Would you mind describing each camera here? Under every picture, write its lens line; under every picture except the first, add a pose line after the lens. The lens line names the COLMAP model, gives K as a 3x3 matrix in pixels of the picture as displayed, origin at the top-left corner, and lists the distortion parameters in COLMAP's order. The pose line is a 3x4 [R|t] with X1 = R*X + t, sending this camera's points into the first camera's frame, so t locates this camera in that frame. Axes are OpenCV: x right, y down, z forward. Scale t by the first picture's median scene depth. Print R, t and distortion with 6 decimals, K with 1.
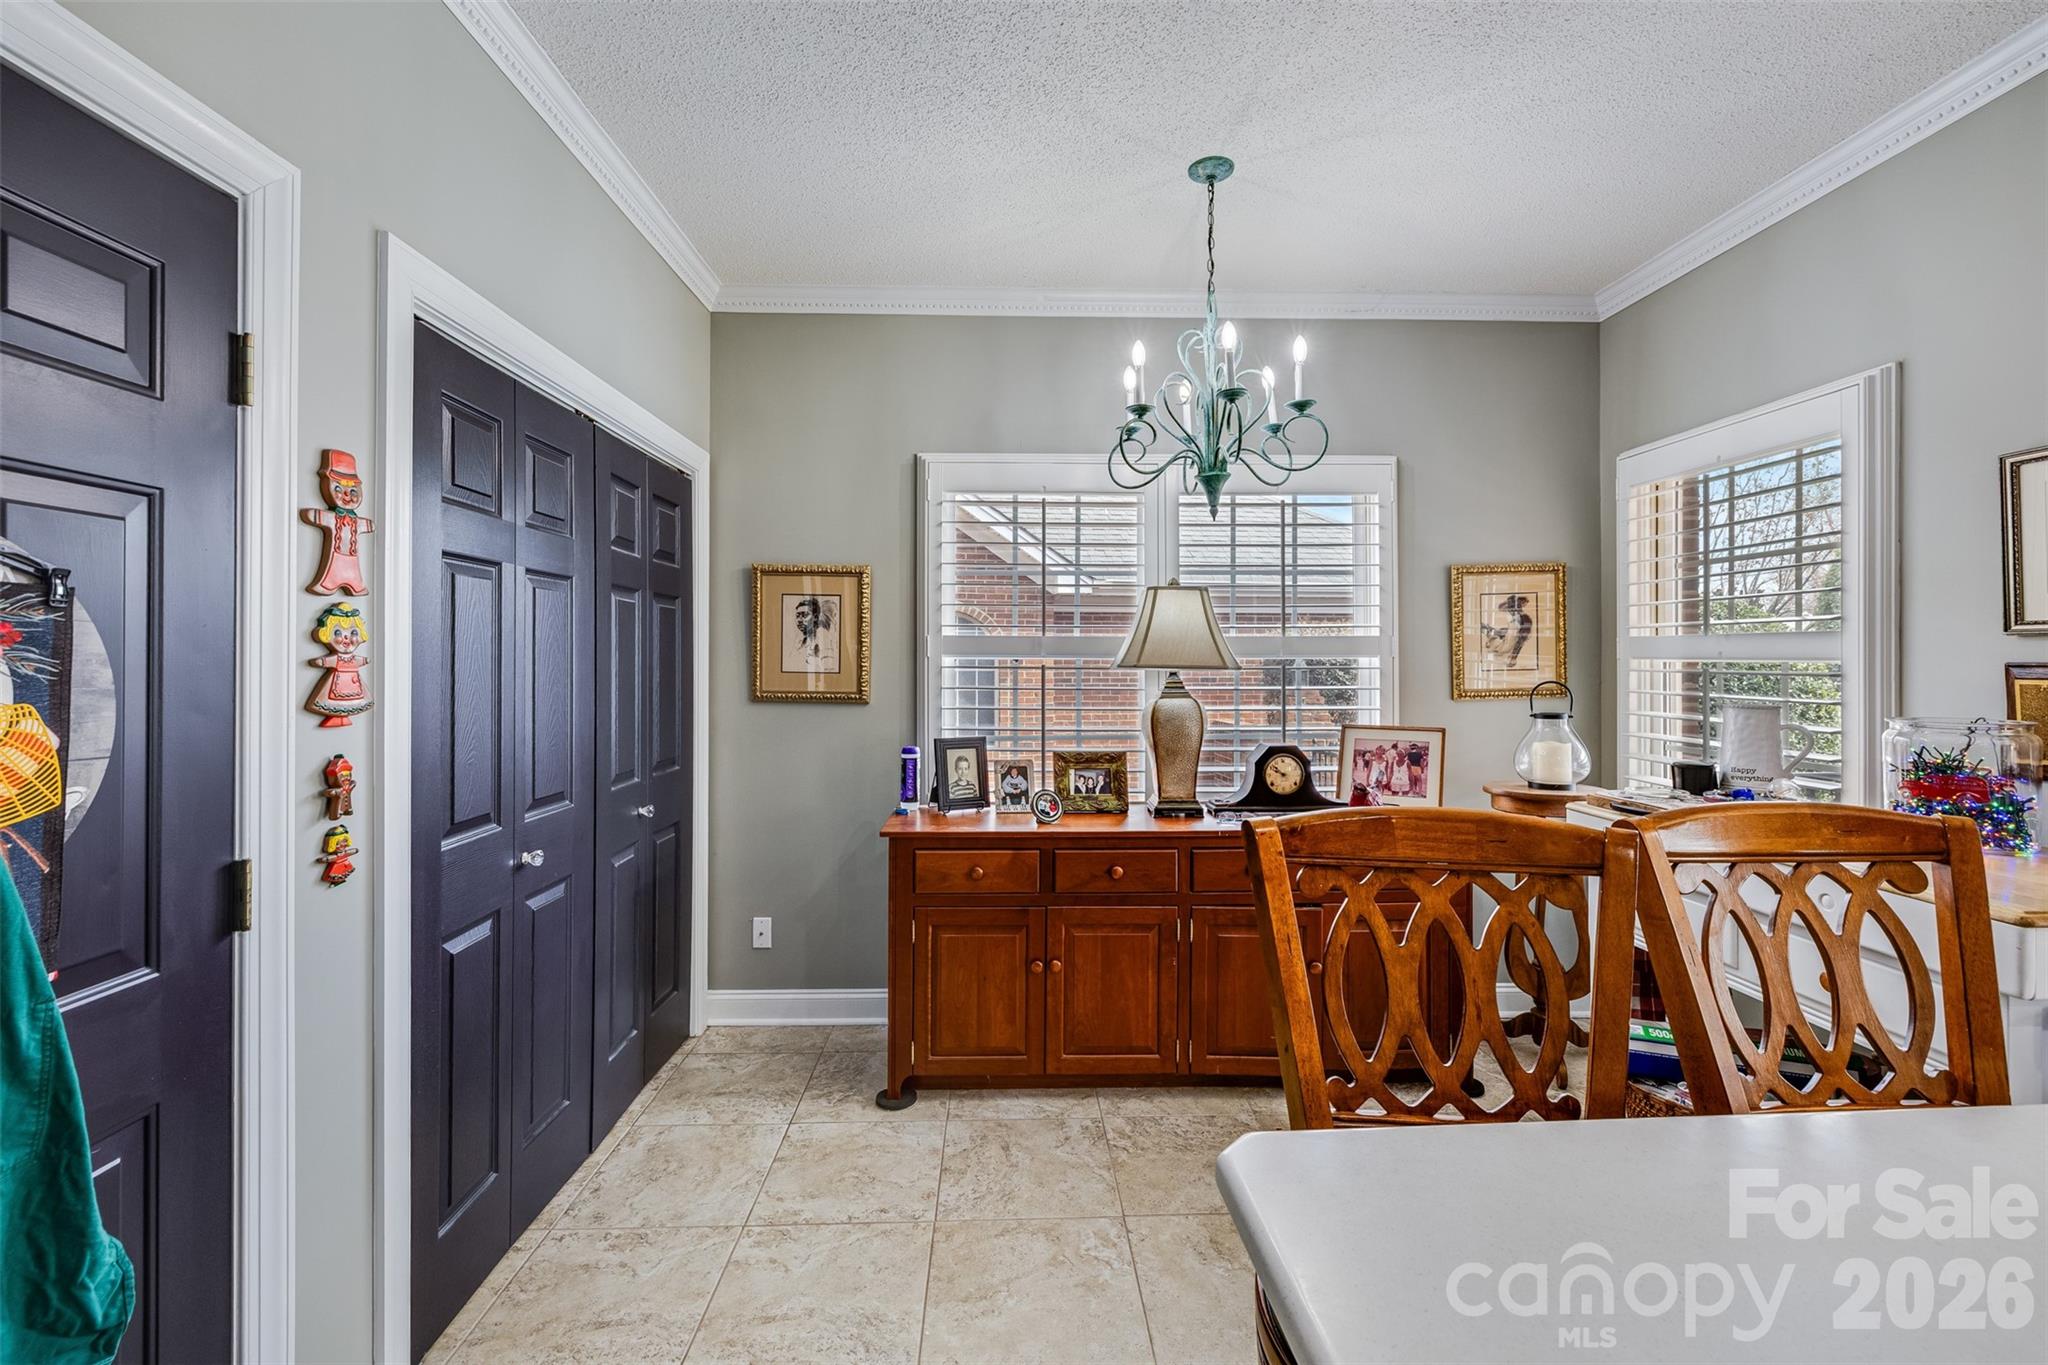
lens RADIAL K [[868.5, 0, 1017.1], [0, 868.5, 655.2], [0, 0, 1]] dist [-0.000255, 0.001206]
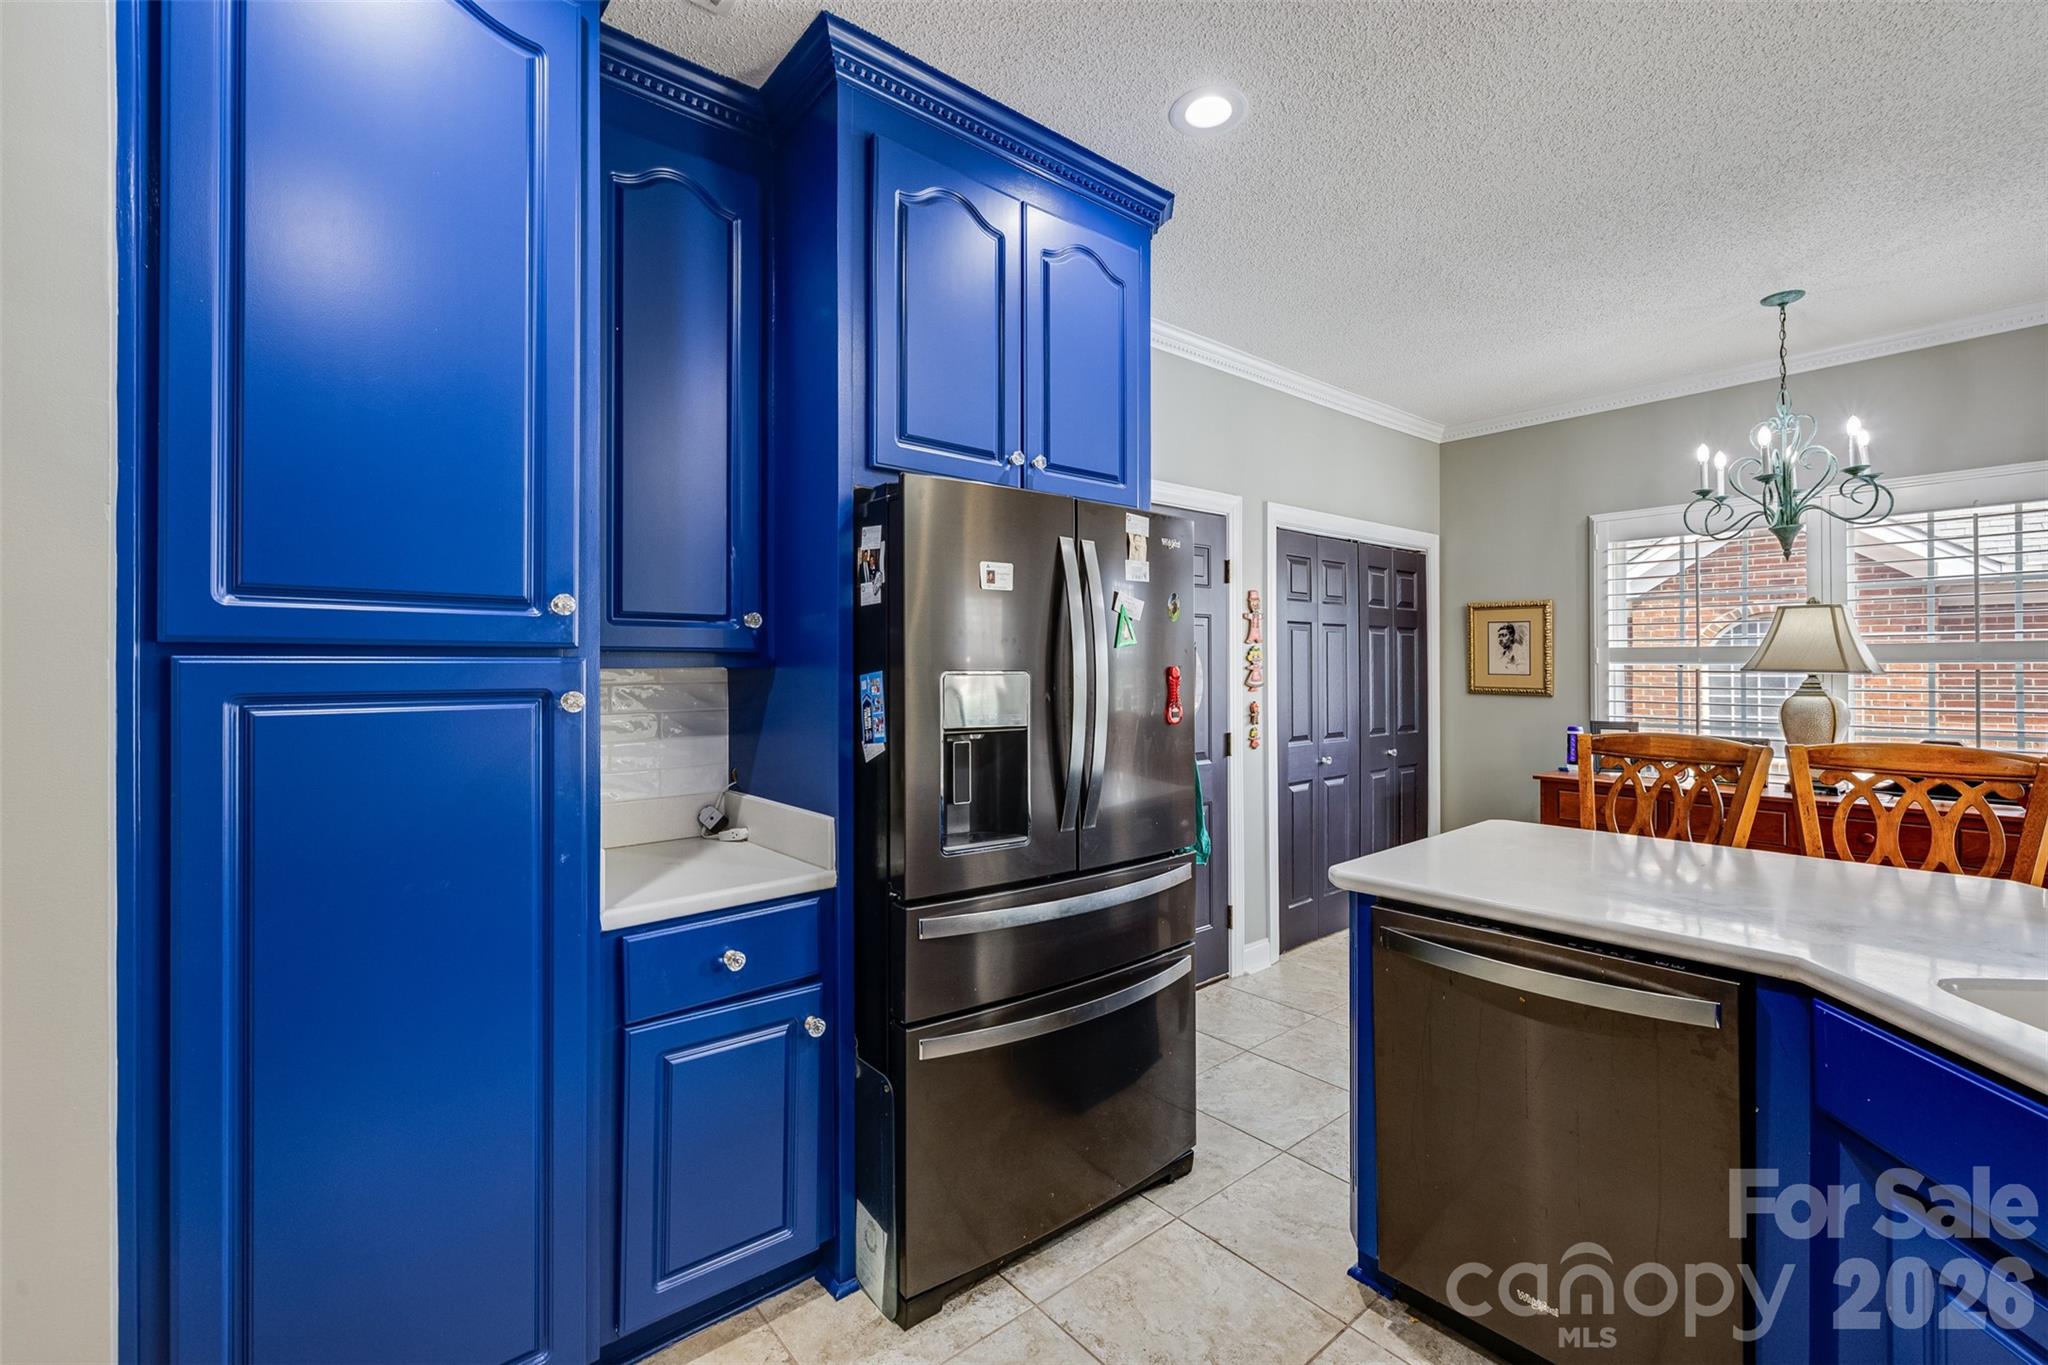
lens RADIAL K [[868.5, 0, 1027.8], [0, 868.5, 663.3], [0, 0, 1]] dist [-0.000255, 0.001206]
pose [[0.626479, -0.006145, -0.779414, 0.485427], [0.007754, 0.999969, -0.001651, -0.003722], [0.779399, -0.005009, 0.626507, -0.680218]]
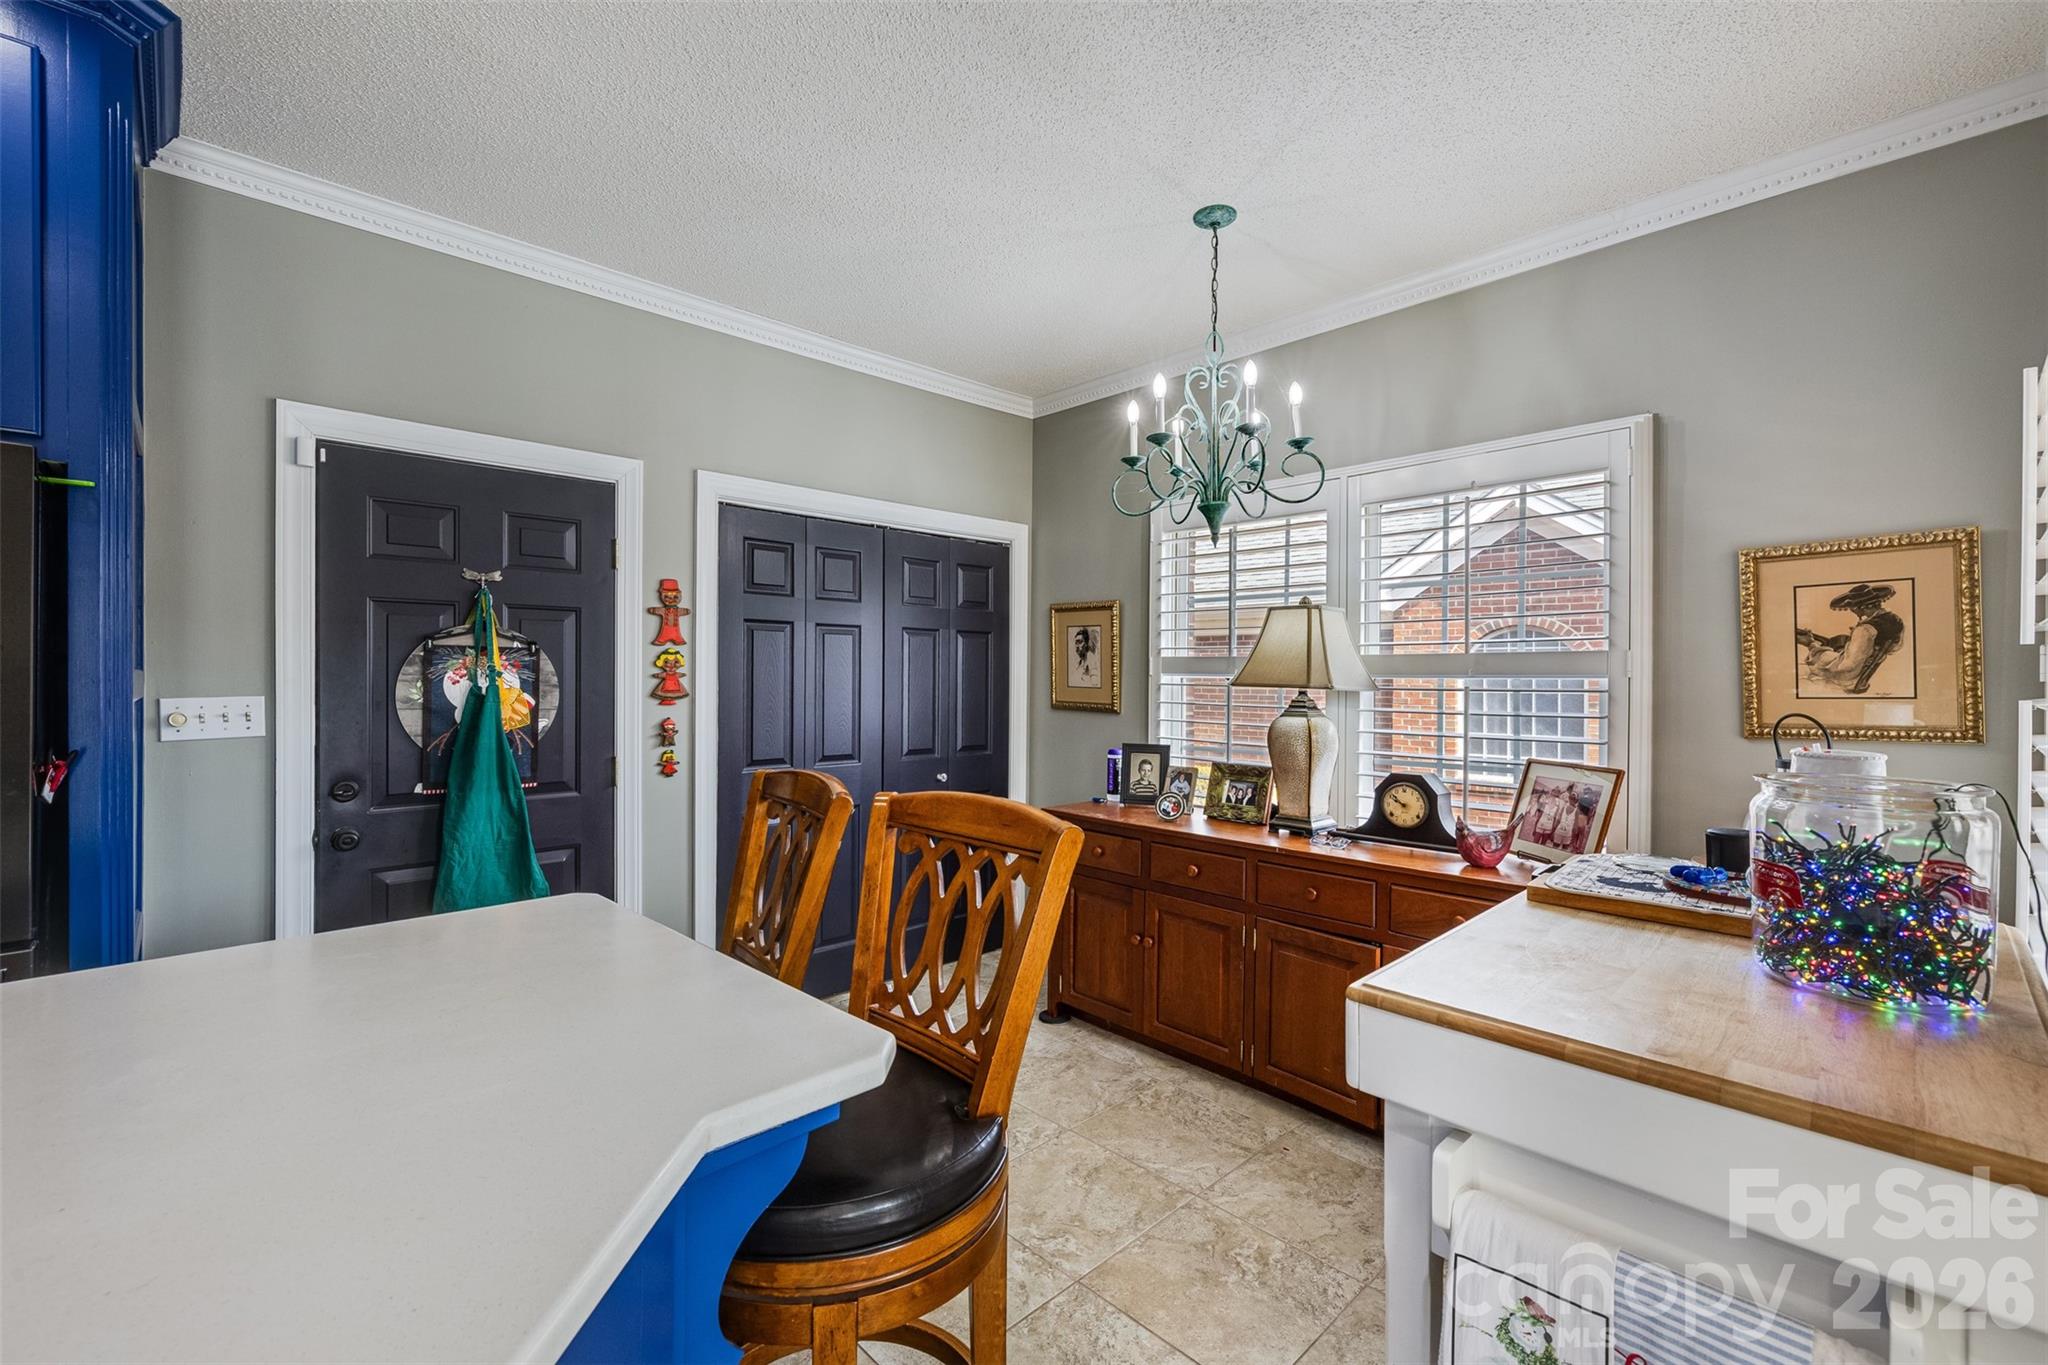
lens RADIAL K [[868.5, 0, 1025.5], [0, 868.5, 679.3], [0, 0, 1]] dist [-0.000255, 0.001206]
pose [[0.676387, 0.006540, -0.736517, 0.775024], [-0.003260, 0.999977, 0.005886, 0.000883], [0.736539, -0.001580, 0.676393, 0.096260]]
